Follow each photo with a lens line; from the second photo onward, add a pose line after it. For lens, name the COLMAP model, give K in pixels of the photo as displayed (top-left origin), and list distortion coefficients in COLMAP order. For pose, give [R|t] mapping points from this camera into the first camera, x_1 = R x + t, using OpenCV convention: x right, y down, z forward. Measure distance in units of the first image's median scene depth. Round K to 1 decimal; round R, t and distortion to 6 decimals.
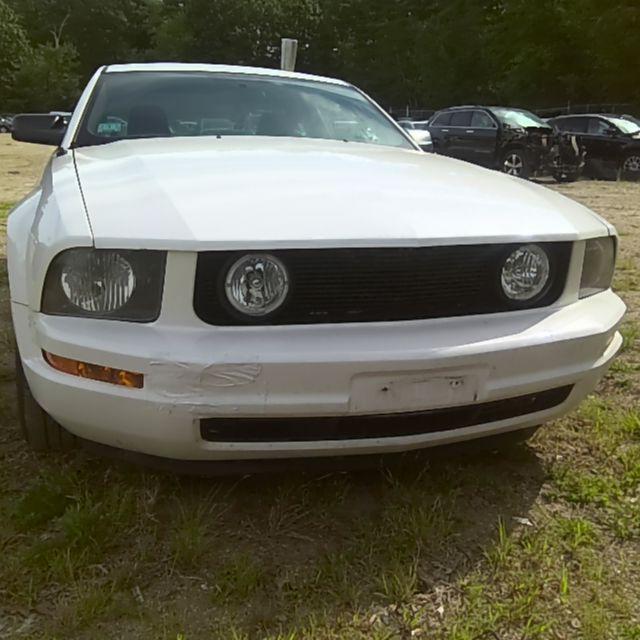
lens RADIAL K [[678.0, 0, 314.1], [0, 678.0, 322.2], [0, 0, 1]] dist [0.129828, -0.230673]
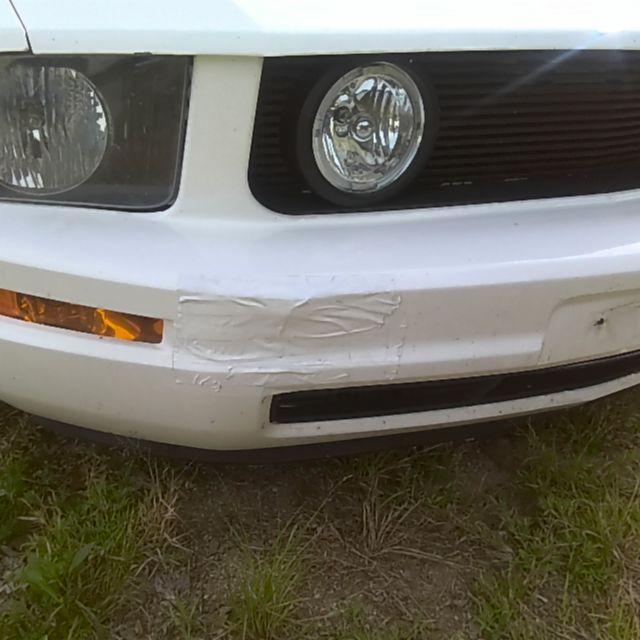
lens RADIAL K [[678.0, 0, 314.1], [0, 678.0, 322.2], [0, 0, 1]] dist [0.129828, -0.230673]
pose [[0.991303, -0.048980, 0.122149, -0.185659], [0.022821, 0.978075, 0.206998, -0.021413], [-0.129609, -0.202410, 0.970686, 0.458990]]
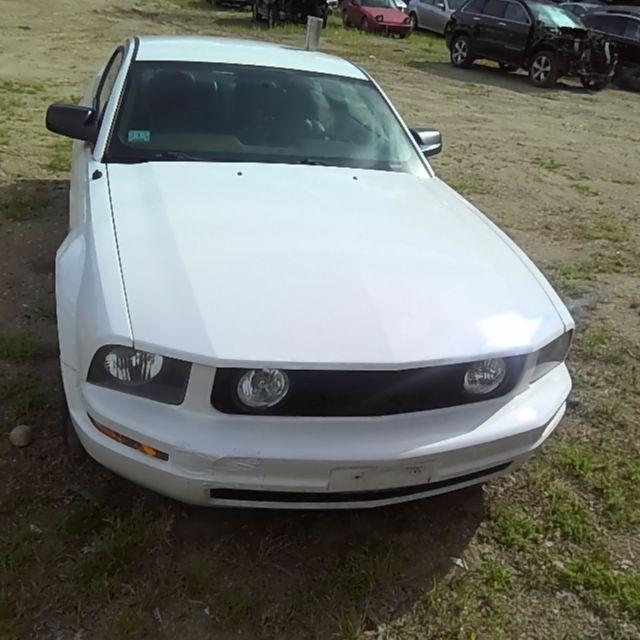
lens RADIAL K [[674.6, 0, 313.7], [0, 674.6, 320.3], [0, 0, 1]] dist [0.137163, -0.243250]
pose [[0.996116, 0.087971, 0.003682, -0.006716], [-0.087037, 0.977503, 0.192127, -0.401334], [0.013303, -0.191701, 0.981363, -0.179105]]
